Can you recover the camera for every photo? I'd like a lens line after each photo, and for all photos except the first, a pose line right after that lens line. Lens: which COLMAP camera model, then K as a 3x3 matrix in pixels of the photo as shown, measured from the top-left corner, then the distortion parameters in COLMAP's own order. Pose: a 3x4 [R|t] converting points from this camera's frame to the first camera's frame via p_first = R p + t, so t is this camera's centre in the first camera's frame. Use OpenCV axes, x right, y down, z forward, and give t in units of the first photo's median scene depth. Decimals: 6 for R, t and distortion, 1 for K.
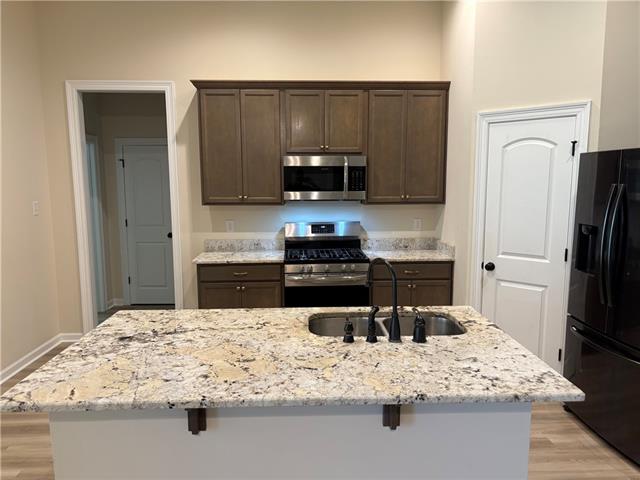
lens RADIAL K [[492.6, 0, 318.5], [0, 492.6, 242.9], [0, 0, 1]] dist [0.033637, -0.027491]
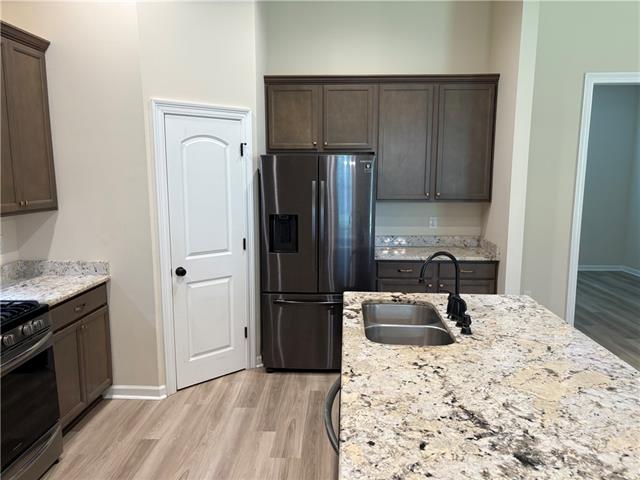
lens RADIAL K [[492.6, 0, 322.5], [0, 492.6, 239.2], [0, 0, 1]] dist [0.033637, -0.027491]
pose [[0.070784, -0.130924, 0.988862, -0.882629], [0.126473, 0.984526, 0.121297, -0.147684], [-0.989441, 0.116478, 0.086247, 1.080775]]
